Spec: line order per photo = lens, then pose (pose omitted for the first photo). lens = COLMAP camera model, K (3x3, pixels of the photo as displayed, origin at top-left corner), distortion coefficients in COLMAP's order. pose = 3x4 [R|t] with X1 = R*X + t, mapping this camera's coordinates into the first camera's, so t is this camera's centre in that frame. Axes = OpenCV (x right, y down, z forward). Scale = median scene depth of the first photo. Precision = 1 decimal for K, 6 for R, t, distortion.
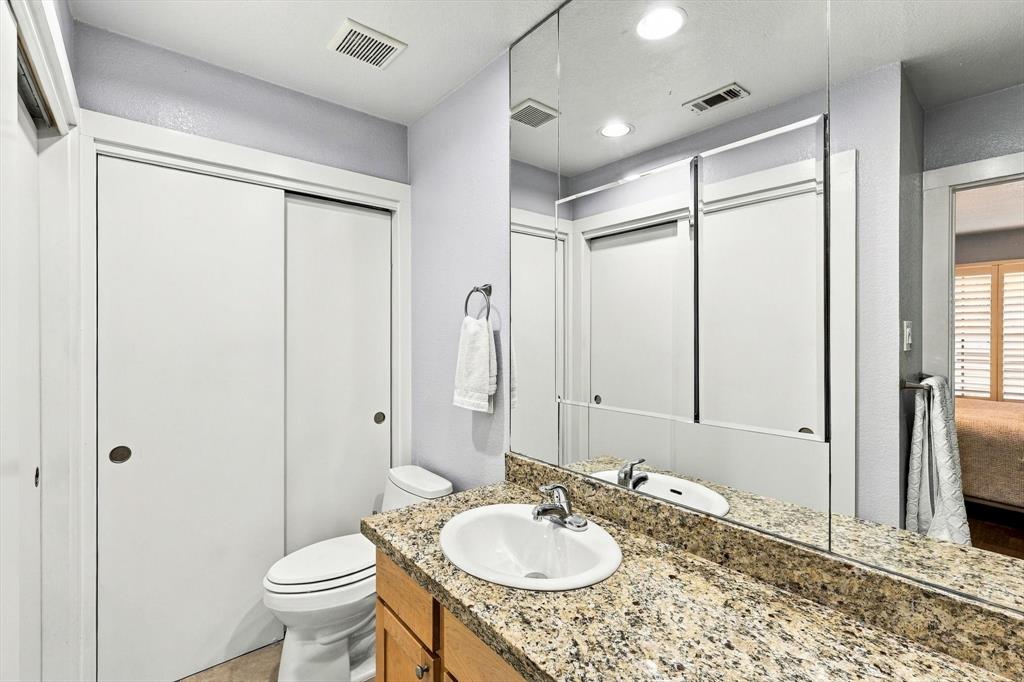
lens RADIAL K [[454.9, 0, 515.2], [0, 454.9, 342.1], [0, 0, 1]] dist [0.002047, 0.000390]
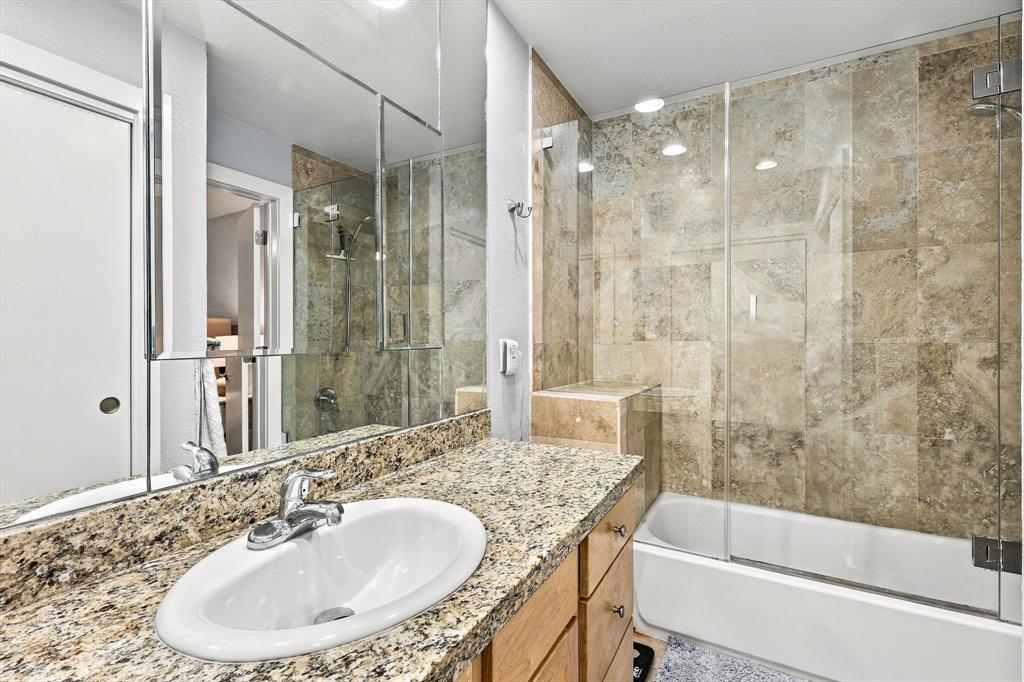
lens RADIAL K [[454.9, 0, 515.2], [0, 454.9, 342.1], [0, 0, 1]] dist [0.002047, 0.000390]
pose [[-0.365029, -0.013190, 0.930903, -0.707040], [0.011908, 0.999752, 0.018835, 0.146239], [-0.930920, 0.017961, -0.364781, 1.118373]]
